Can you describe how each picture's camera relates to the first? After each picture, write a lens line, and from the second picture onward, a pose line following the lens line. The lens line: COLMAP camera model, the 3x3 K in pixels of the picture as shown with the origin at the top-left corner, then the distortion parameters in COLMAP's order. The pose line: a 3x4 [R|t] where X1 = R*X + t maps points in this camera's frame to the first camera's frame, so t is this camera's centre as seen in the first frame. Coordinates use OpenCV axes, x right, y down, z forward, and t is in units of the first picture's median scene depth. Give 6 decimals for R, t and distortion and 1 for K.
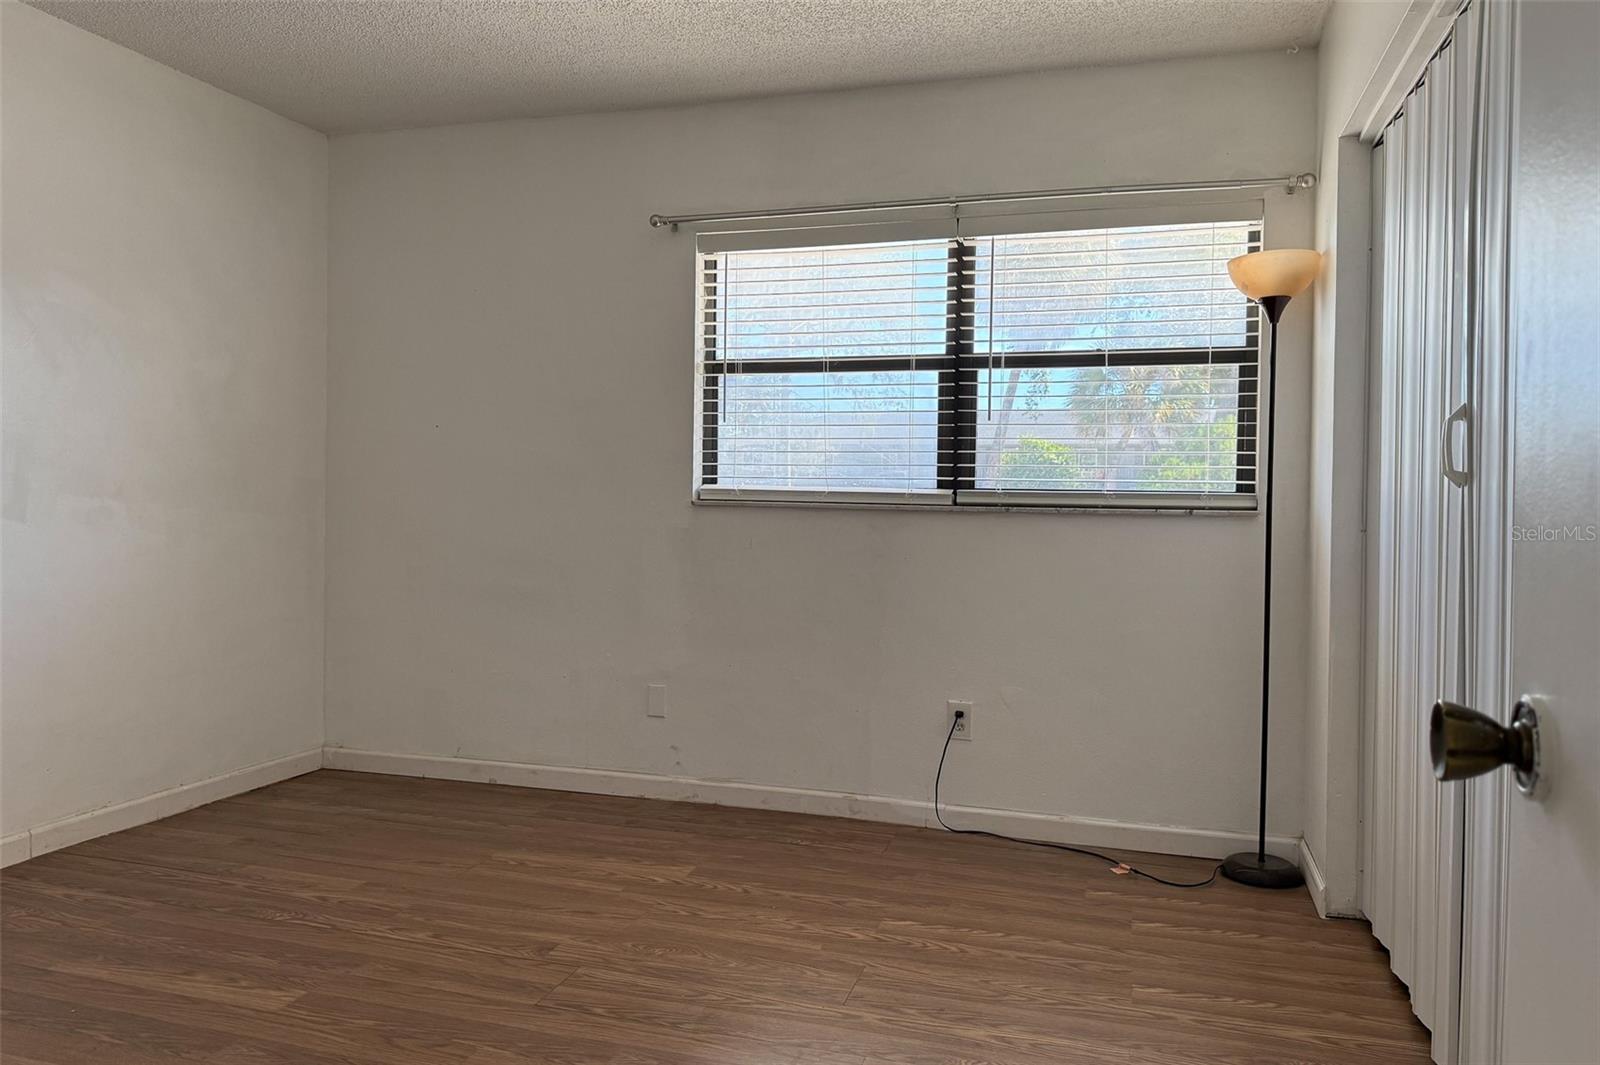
lens RADIAL K [[1115.1, 0, 802.1], [0, 1115.1, 513.6], [0, 0, 1]] dist [0.226720, -0.501375]
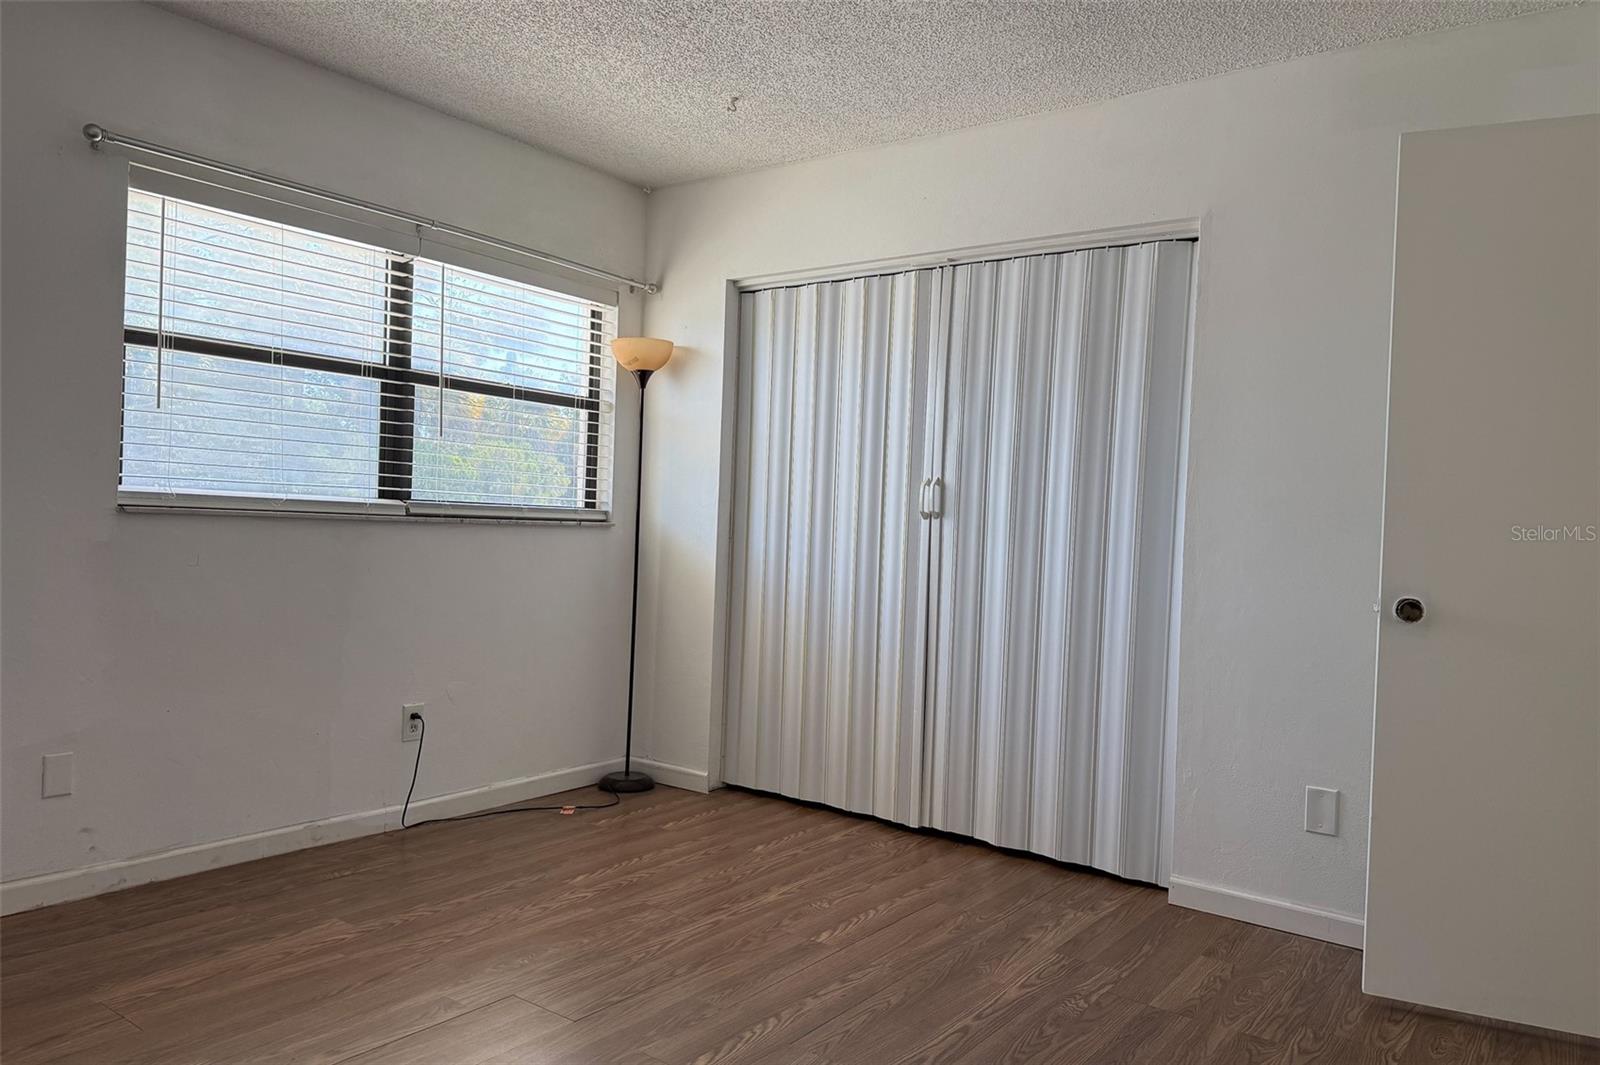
lens RADIAL K [[1134.9, 0, 797.1], [0, 1134.9, 554.9], [0, 0, 1]] dist [0.039432, -0.077316]
pose [[0.323021, -0.030144, 0.945912, -0.754405], [-0.020813, 0.999025, 0.038944, -0.020277], [-0.946163, -0.032267, 0.322079, 0.335253]]
